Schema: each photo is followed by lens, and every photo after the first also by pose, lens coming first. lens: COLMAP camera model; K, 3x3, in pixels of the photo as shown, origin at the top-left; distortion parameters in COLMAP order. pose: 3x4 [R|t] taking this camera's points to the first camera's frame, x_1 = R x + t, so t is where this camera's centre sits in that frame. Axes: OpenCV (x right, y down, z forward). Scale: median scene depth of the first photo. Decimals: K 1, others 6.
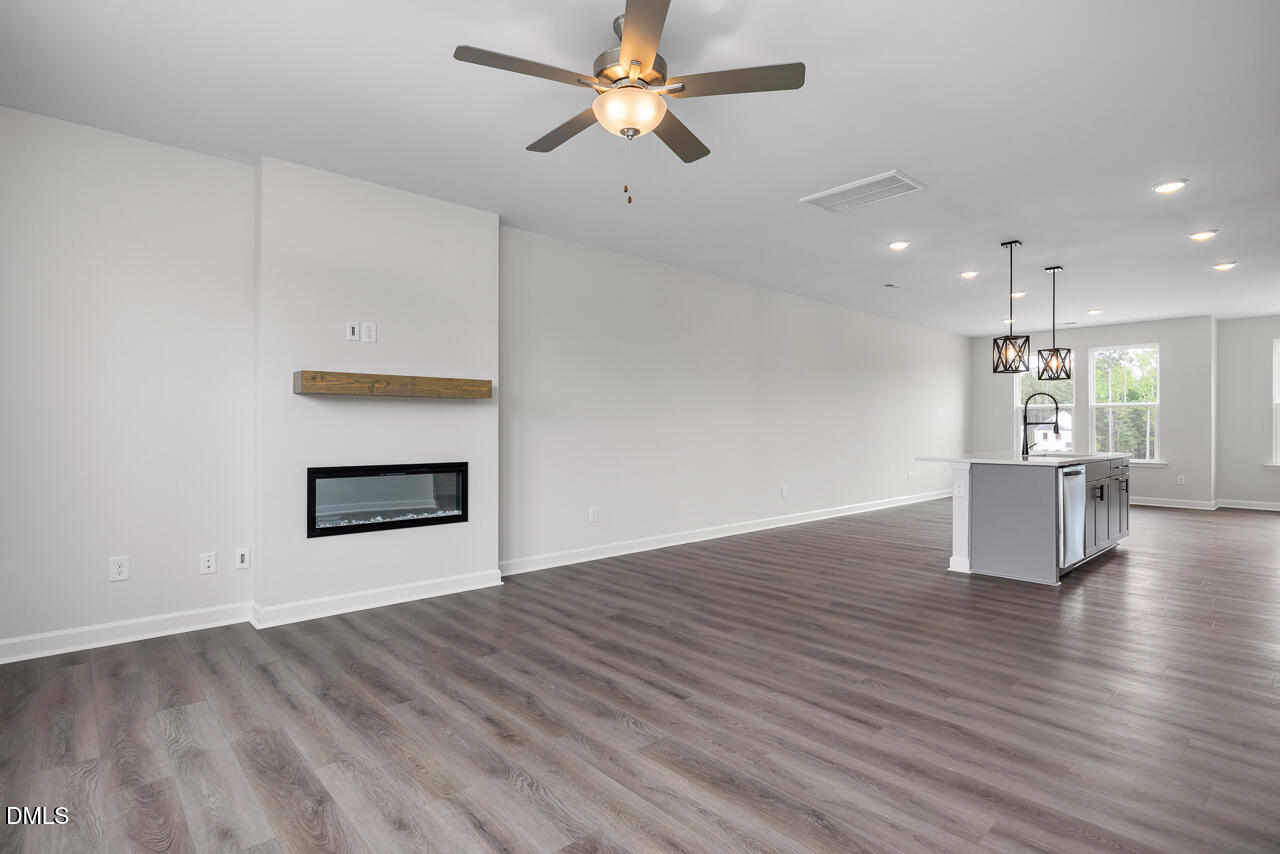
lens RADIAL K [[650.1, 0, 640.0], [0, 650.1, 427.0], [0, 0, 1]] dist [-0.006463, -0.001106]
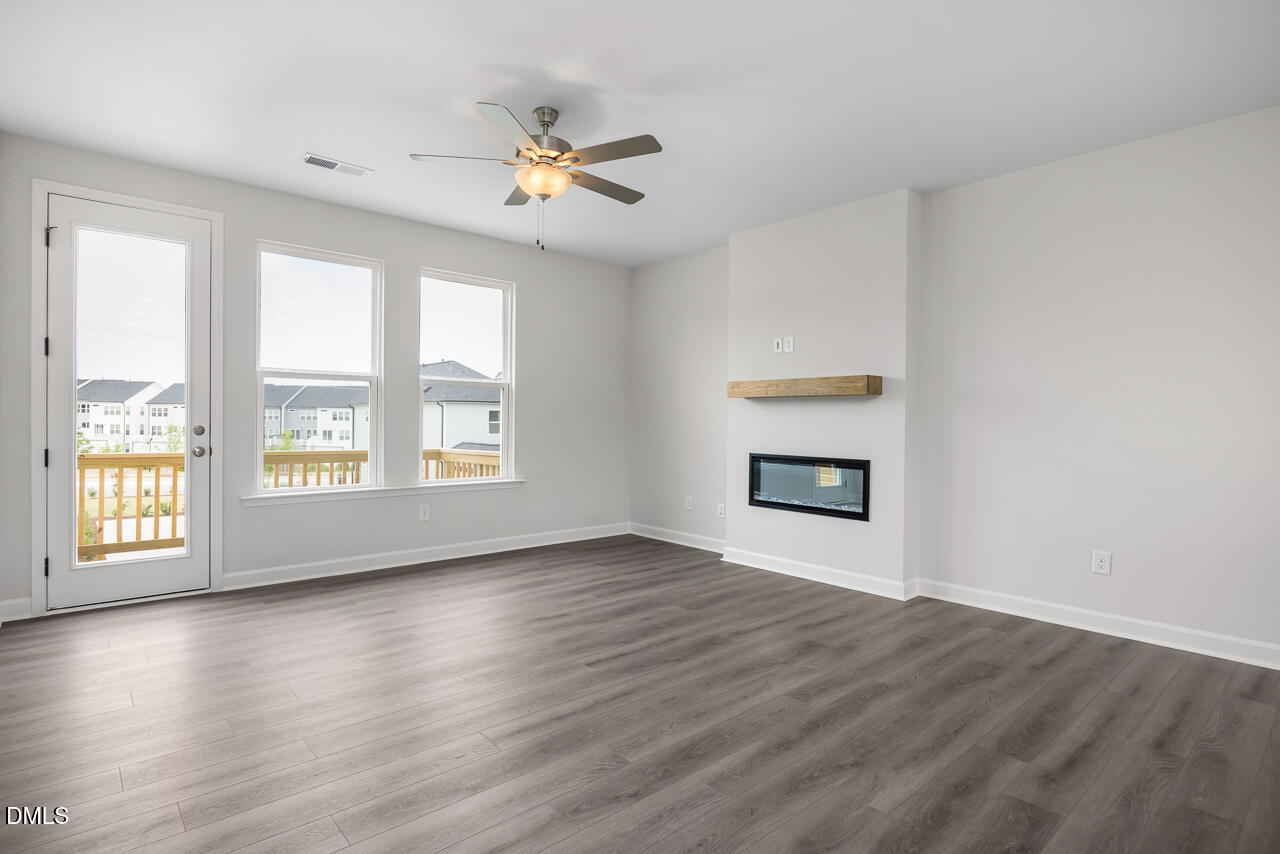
lens RADIAL K [[669.7, 0, 640.0], [0, 669.7, 427.0], [0, 0, 1]] dist [0.001033, -0.000486]
pose [[-0.042424, 0.005097, -0.999087, 0.905892], [-0.011311, 0.999920, 0.005581, 0.003760], [0.999036, 0.011537, -0.042363, 0.854074]]
